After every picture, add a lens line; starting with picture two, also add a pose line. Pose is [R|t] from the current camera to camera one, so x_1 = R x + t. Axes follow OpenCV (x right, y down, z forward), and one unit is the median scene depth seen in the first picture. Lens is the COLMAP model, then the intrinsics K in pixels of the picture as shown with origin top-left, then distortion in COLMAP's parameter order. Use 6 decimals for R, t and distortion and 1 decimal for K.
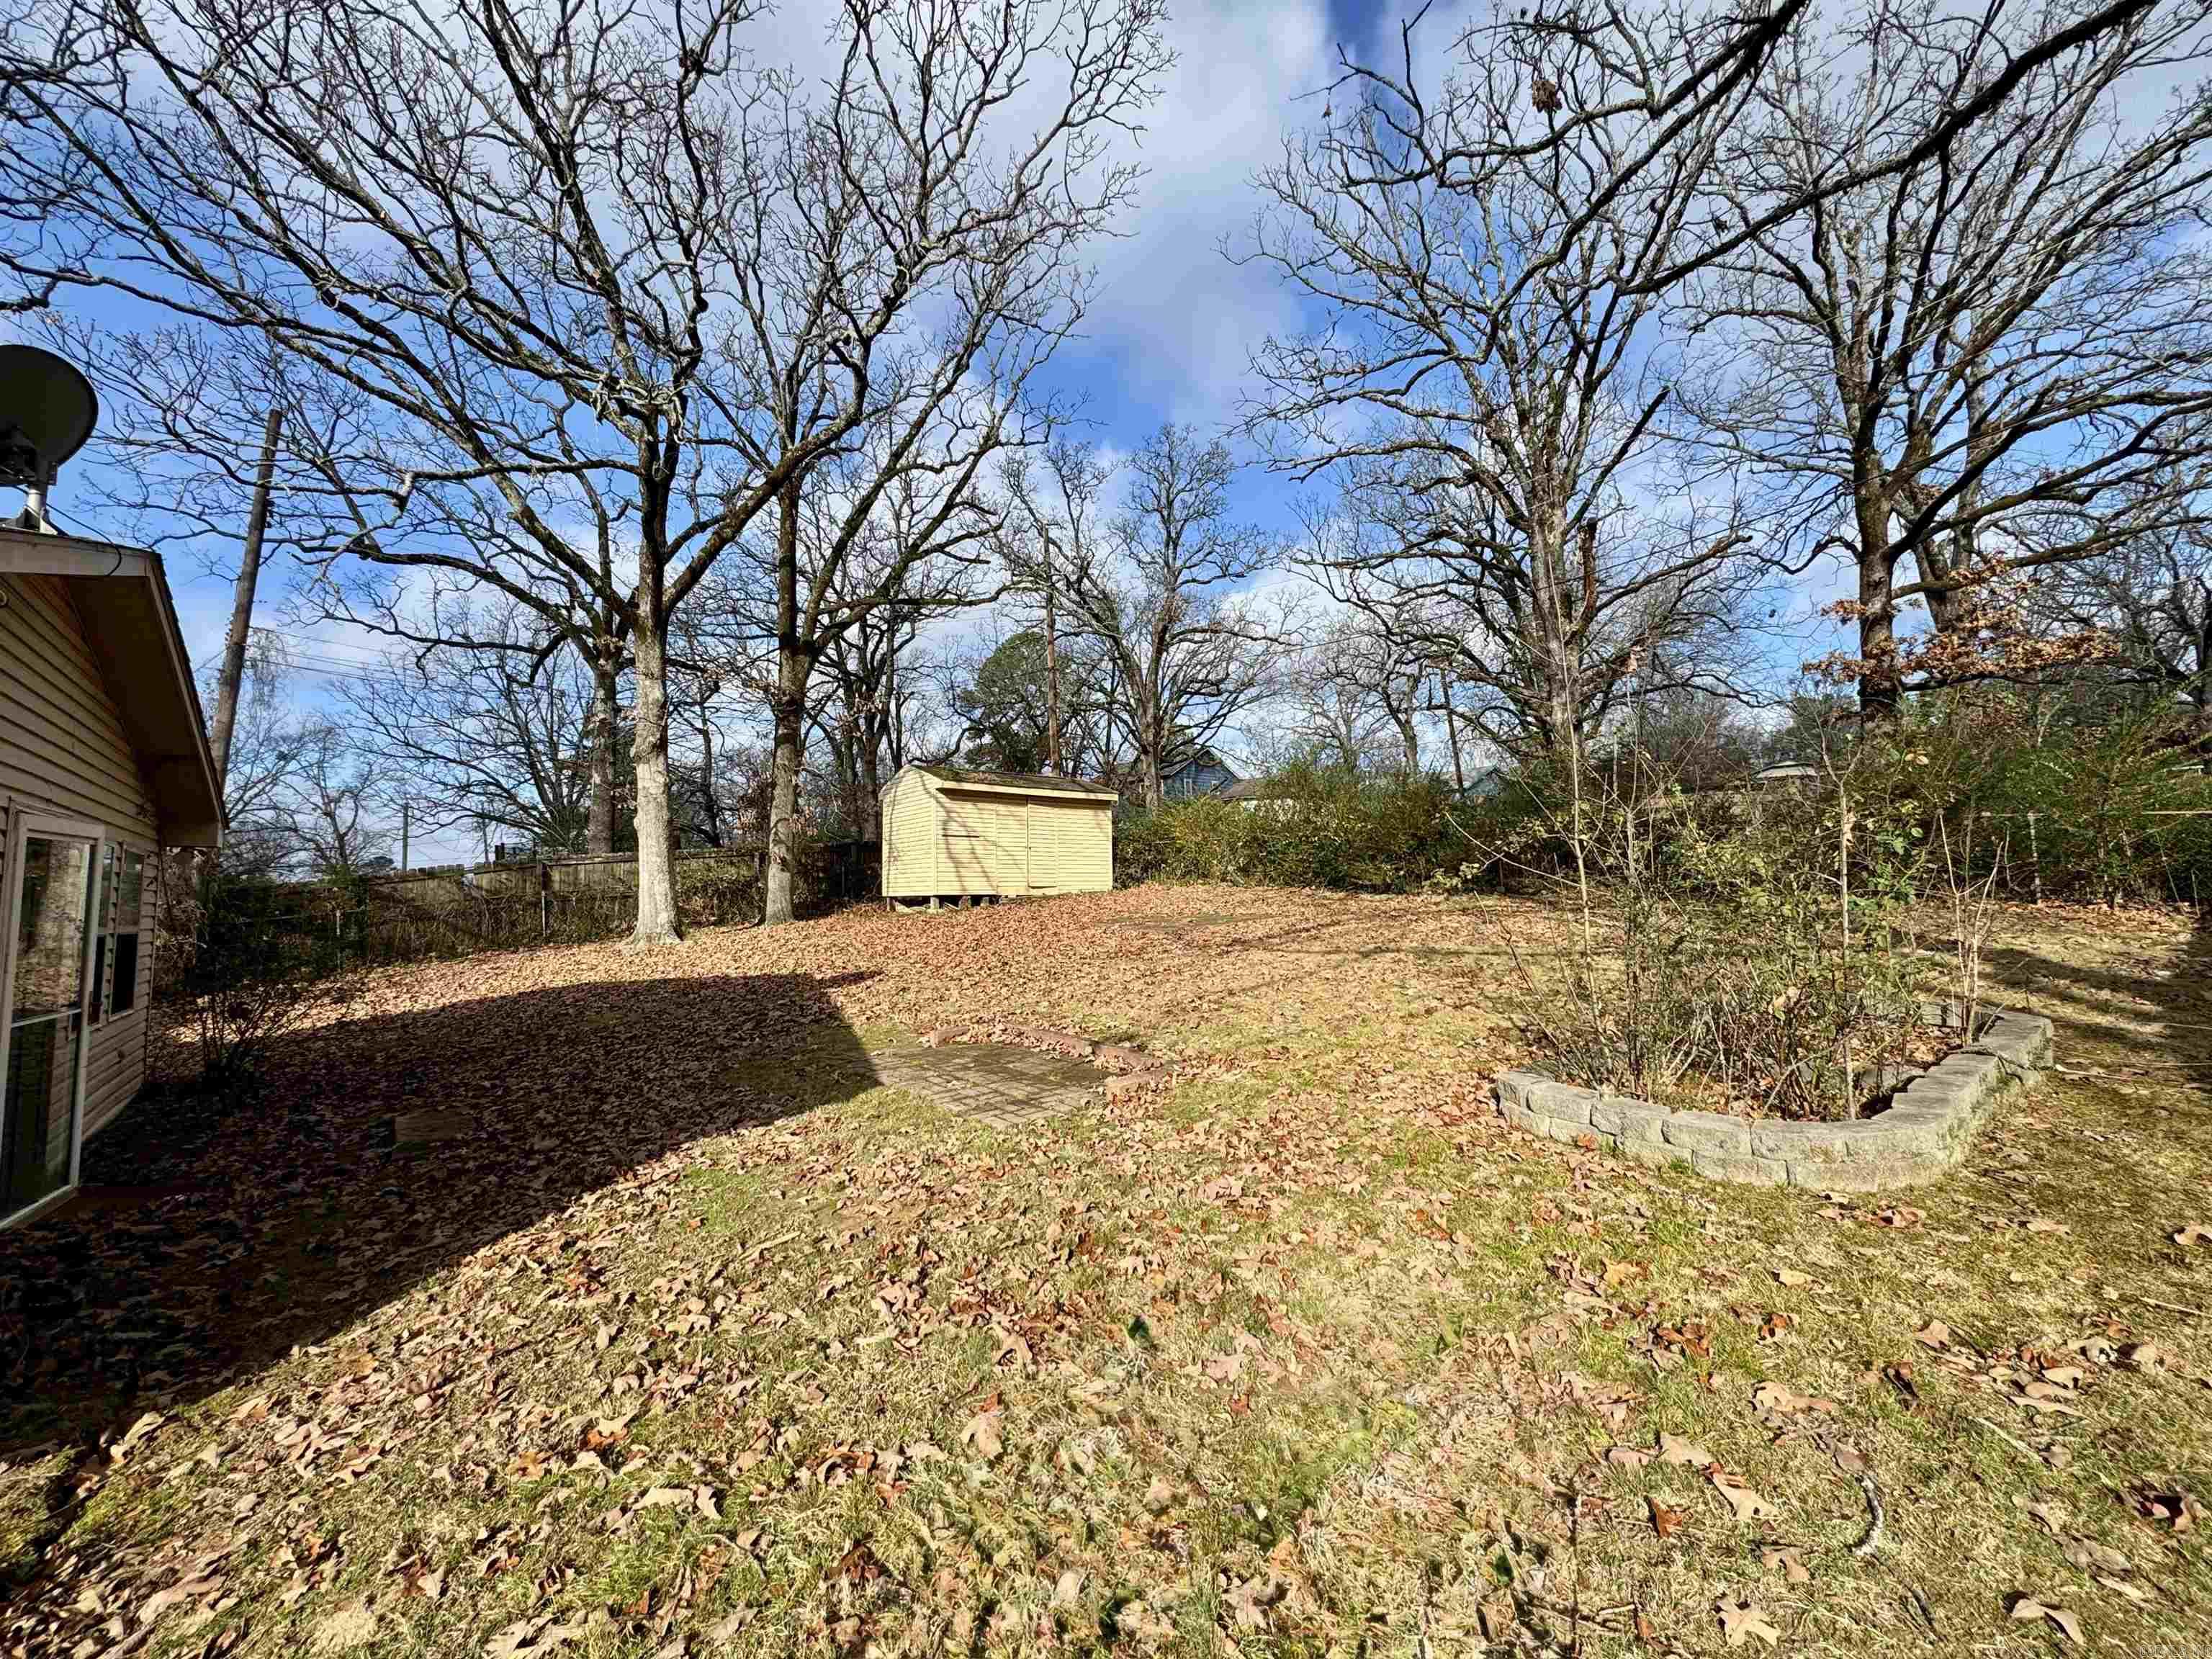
lens RADIAL K [[884.2, 0, 1104.7], [0, 884.2, 815.2], [0, 0, 1]] dist [0.000827, 0.000027]
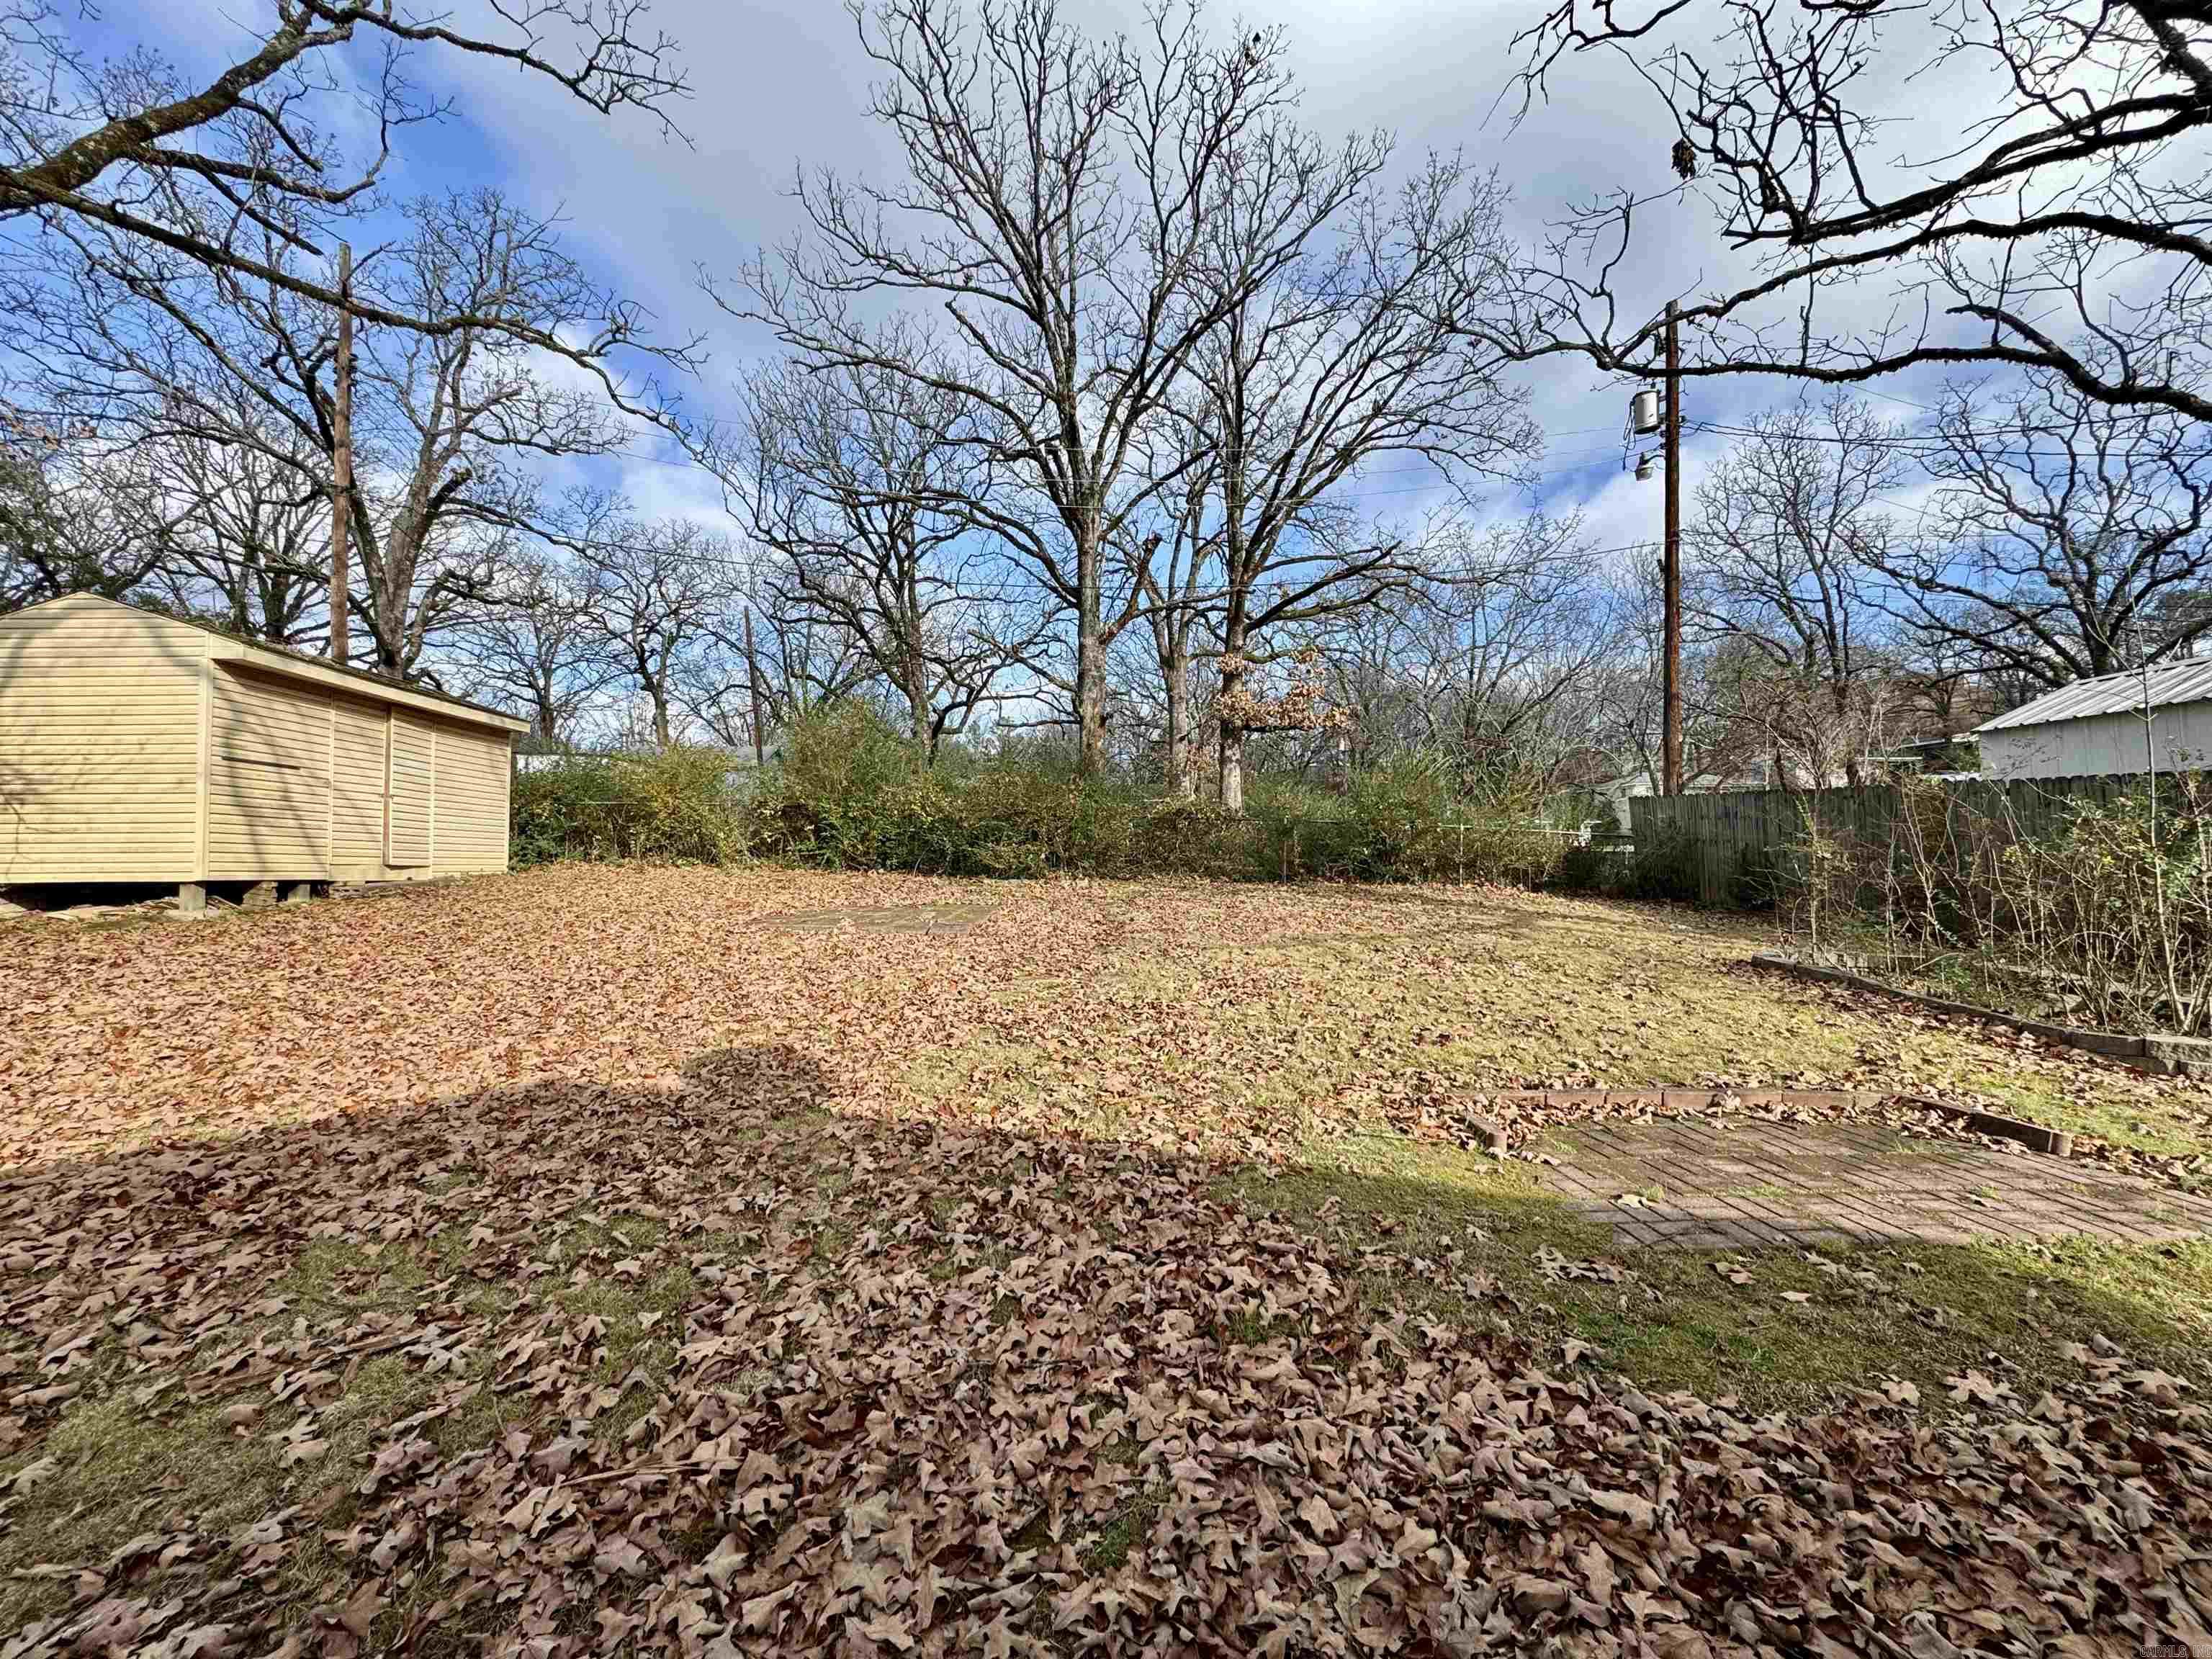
lens RADIAL K [[884.2, 0, 1103.0], [0, 884.2, 821.8], [0, 0, 1]] dist [0.000827, 0.000027]
pose [[0.596597, 0.052513, 0.800821, -0.265548], [-0.072829, 0.997282, -0.011140, 0.026189], [-0.799230, -0.051677, 0.598800, 0.300489]]
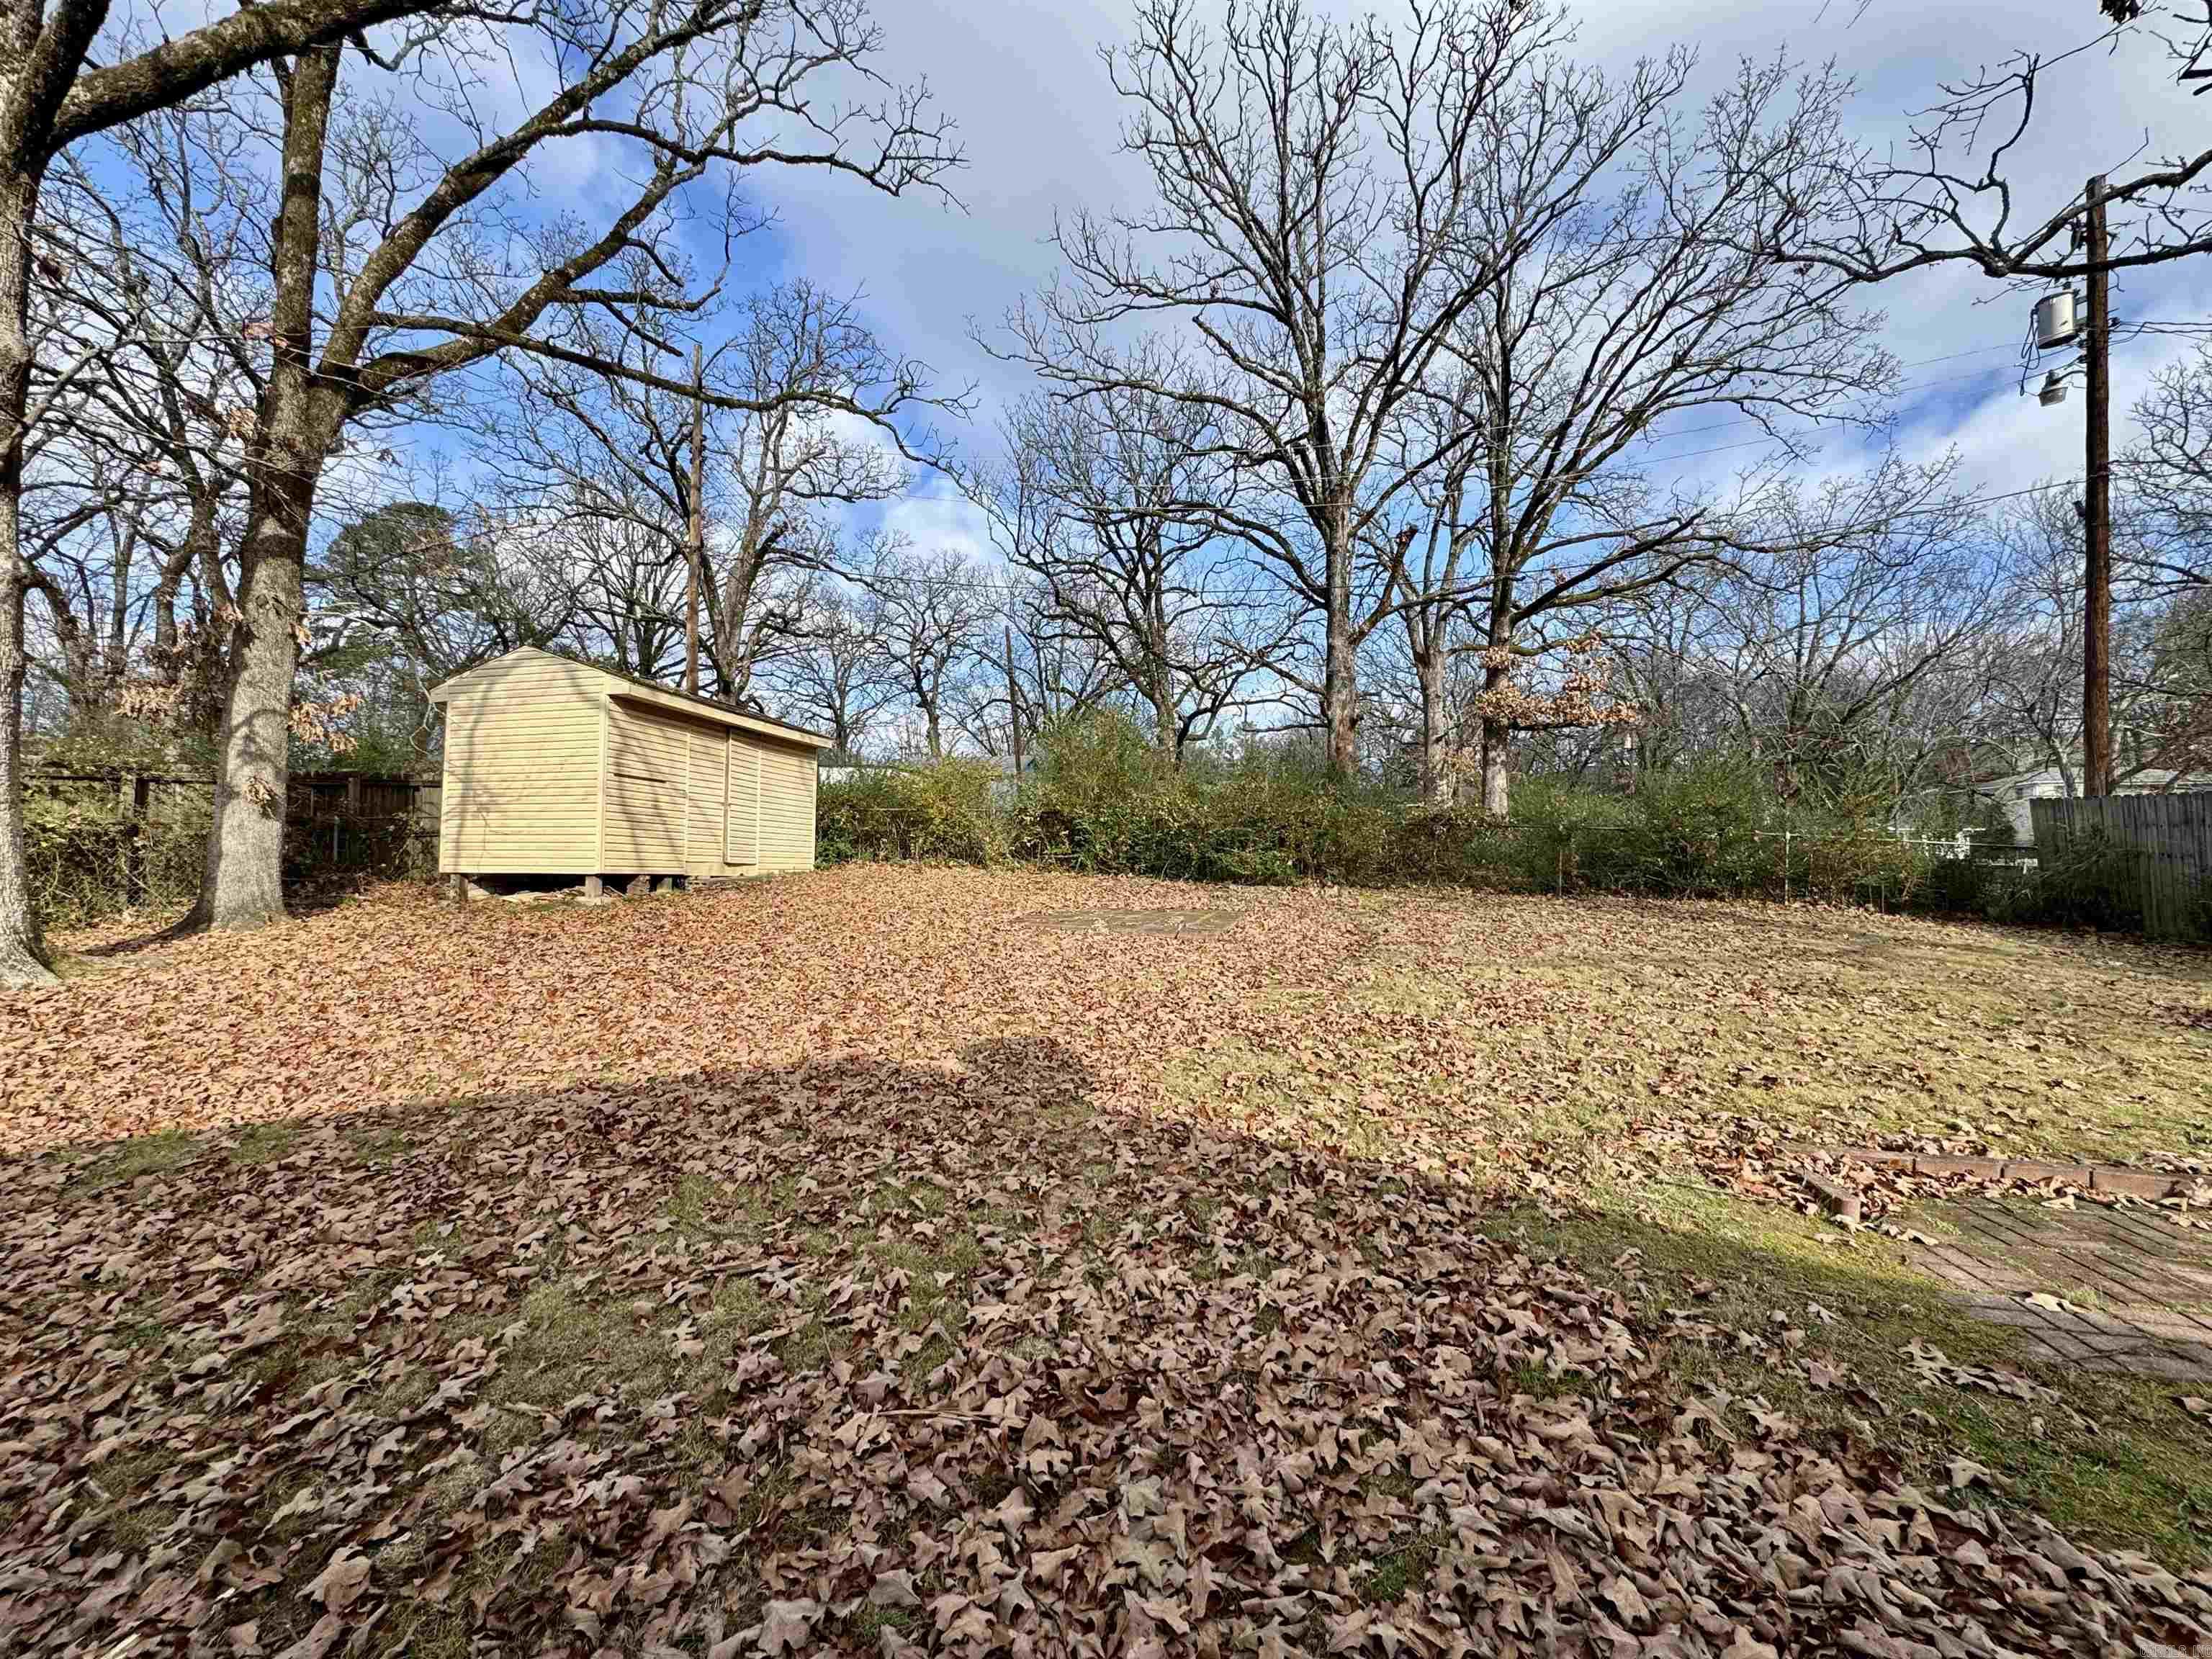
lens RADIAL K [[884.2, 0, 1104.0], [0, 884.2, 821.1], [0, 0, 1]] dist [0.000827, 0.000027]
pose [[0.788994, 0.058563, 0.611604, -0.269311], [-0.075929, 0.997110, 0.002476, 0.025872], [-0.609692, -0.048392, 0.791160, 0.301636]]
